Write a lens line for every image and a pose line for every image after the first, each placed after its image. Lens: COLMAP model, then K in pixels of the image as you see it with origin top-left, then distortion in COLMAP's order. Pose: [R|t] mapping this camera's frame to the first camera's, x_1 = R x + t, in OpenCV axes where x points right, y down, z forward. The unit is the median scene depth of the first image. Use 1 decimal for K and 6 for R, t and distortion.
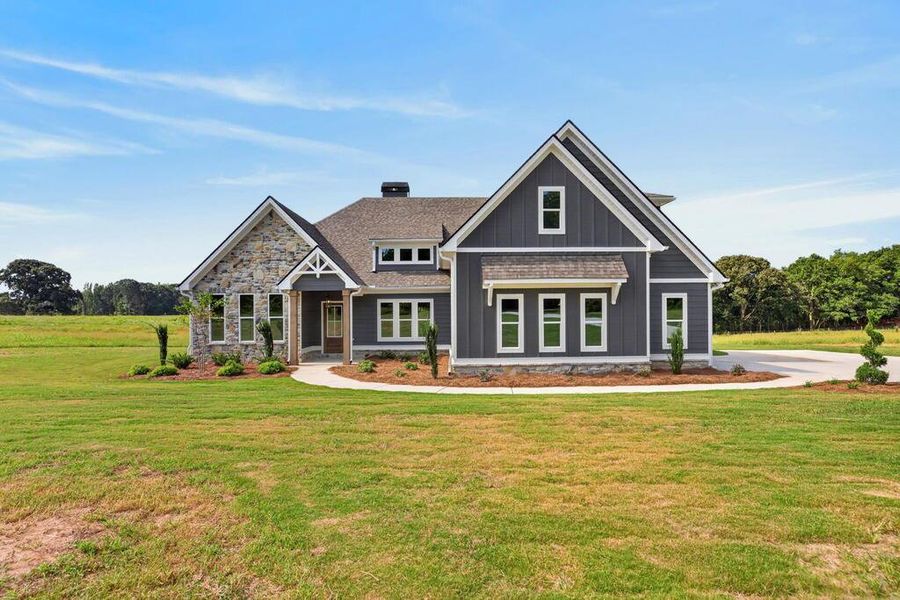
lens RADIAL K [[532.3, 0, 455.8], [0, 532.3, 305.3], [0, 0, 1]] dist [-0.006300, 0.017662]
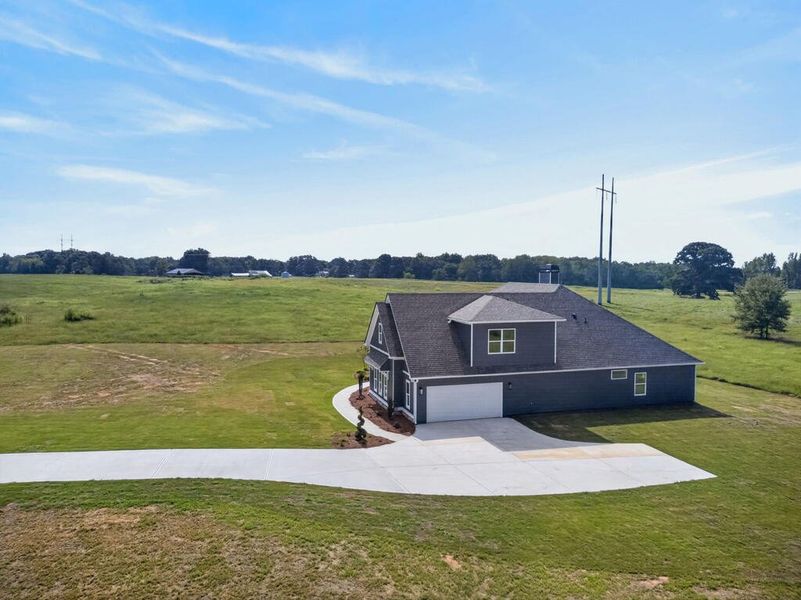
lens RADIAL K [[562.0, 0, 399.5], [0, 562.0, 297.1], [0, 0, 1]] dist [0.078589, -0.069120]
pose [[0.283889, 0.058806, -0.957052, 1.970415], [-0.005001, 0.998195, 0.059851, -0.375964], [0.958844, -0.012205, 0.283671, 0.317468]]
